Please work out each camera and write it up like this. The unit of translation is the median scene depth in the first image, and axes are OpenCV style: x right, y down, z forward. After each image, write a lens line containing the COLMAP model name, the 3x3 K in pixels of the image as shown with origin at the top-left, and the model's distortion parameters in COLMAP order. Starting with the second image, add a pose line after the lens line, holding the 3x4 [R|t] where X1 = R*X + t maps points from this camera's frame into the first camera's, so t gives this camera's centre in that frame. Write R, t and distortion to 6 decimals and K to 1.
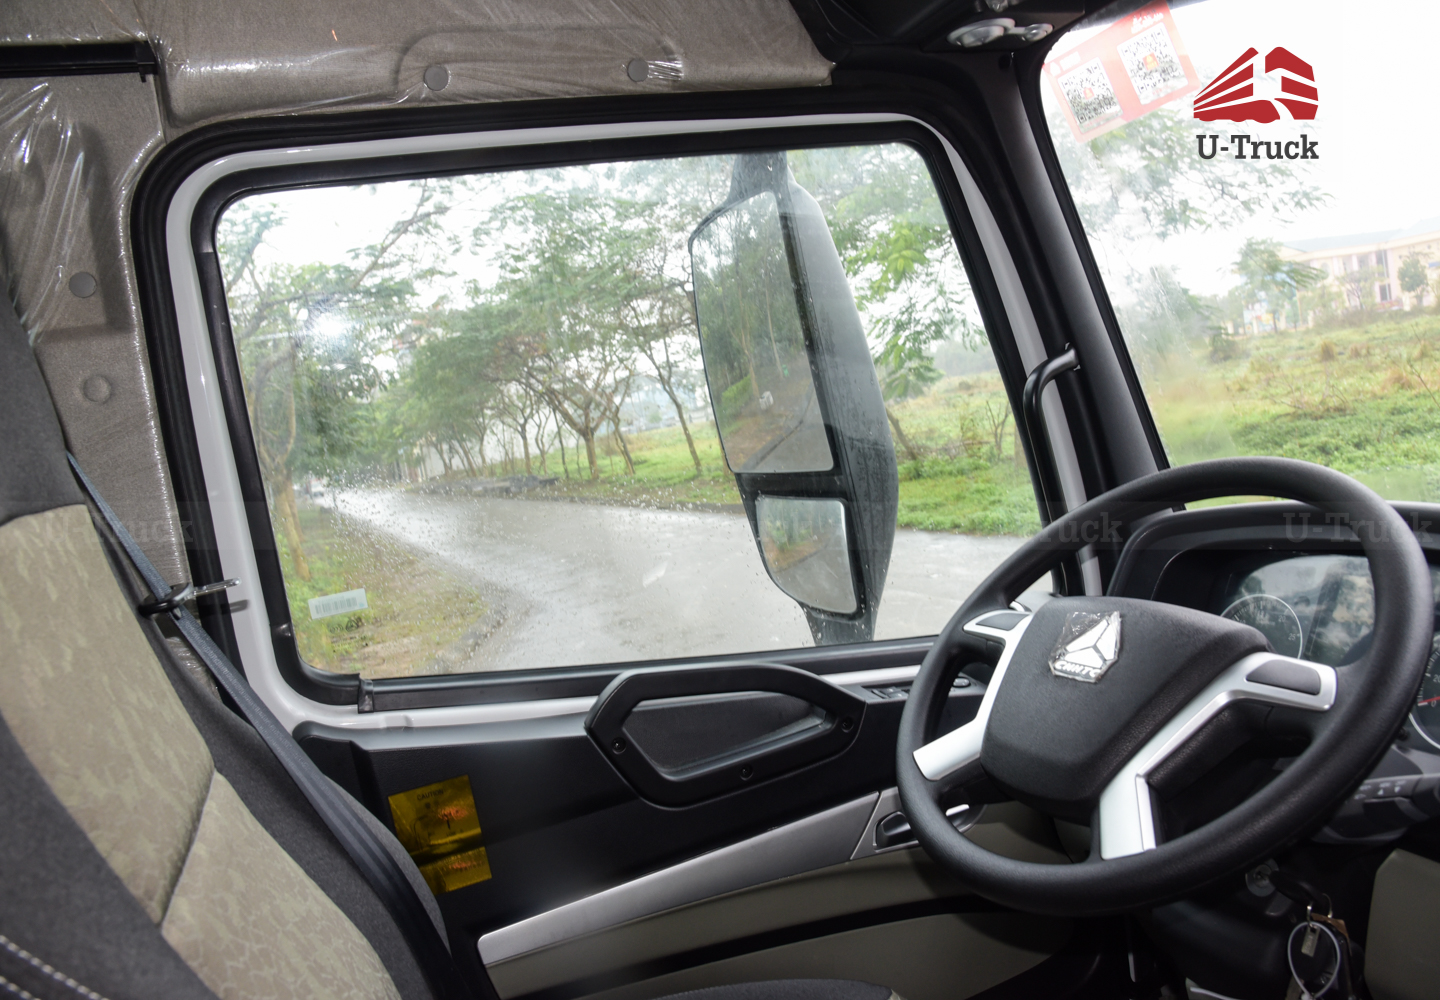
lens RADIAL K [[1007.6, 0, 714.2], [0, 1007.6, 517.2], [0, 0, 1]] dist [-0.108888, 0.051377]
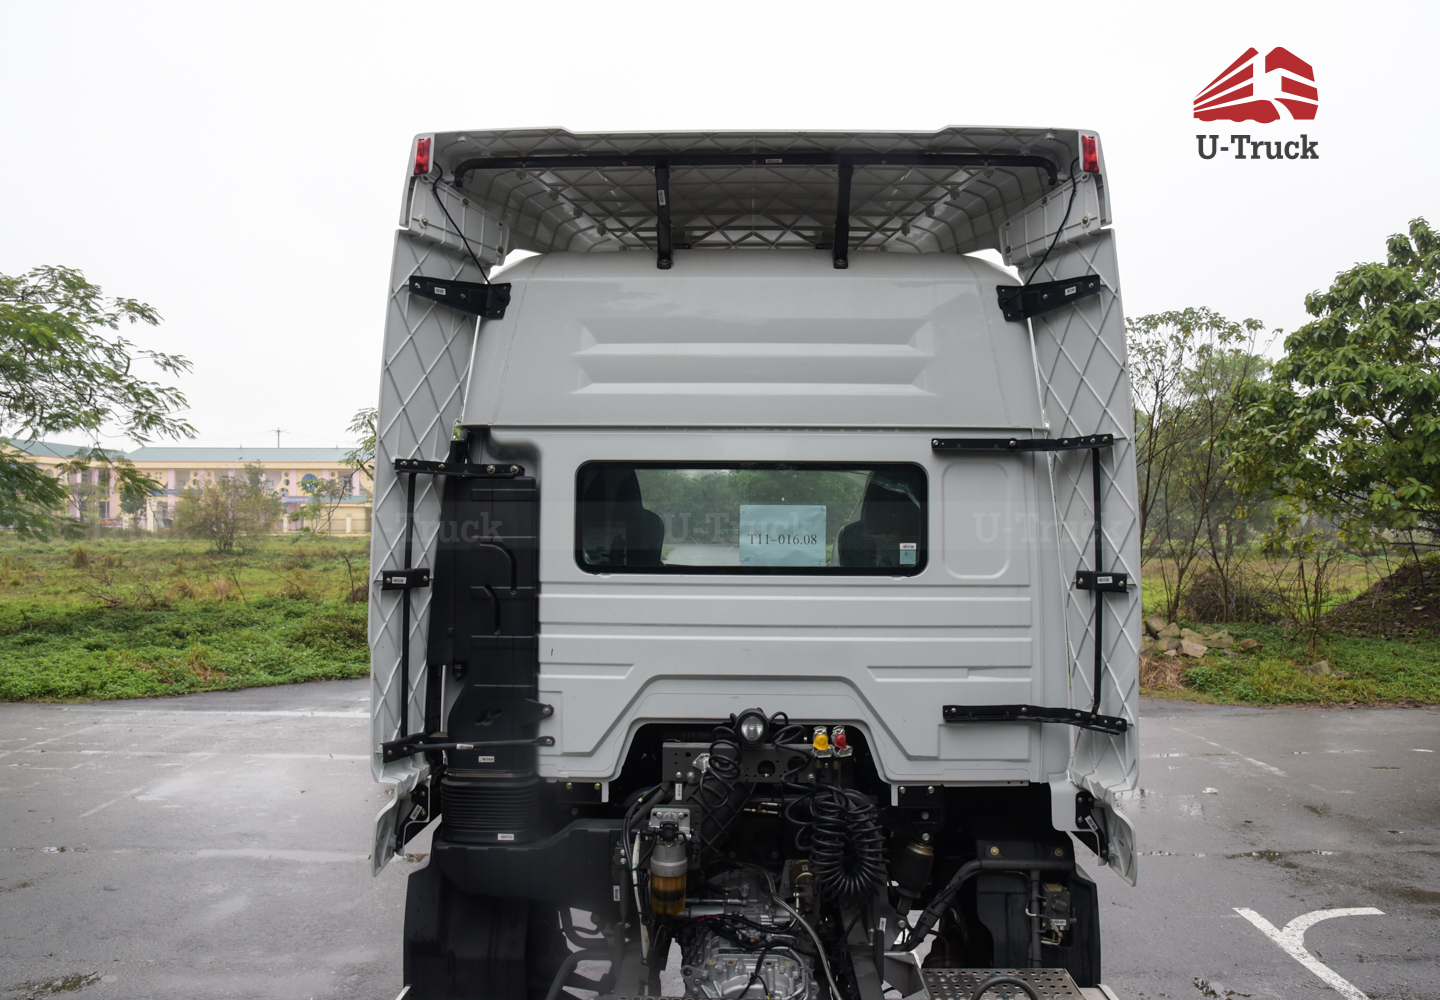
lens RADIAL K [[1065.5, 0, 720.0], [0, 1065.5, 500.0], [0, 0, 1]] dist [-0.095419, 0.069148]
pose [[0.393332, 0.187212, 0.900134, -0.287274], [0.024802, 0.976532, -0.213939, 0.058741], [-0.919062, 0.106474, 0.379458, -0.114817]]
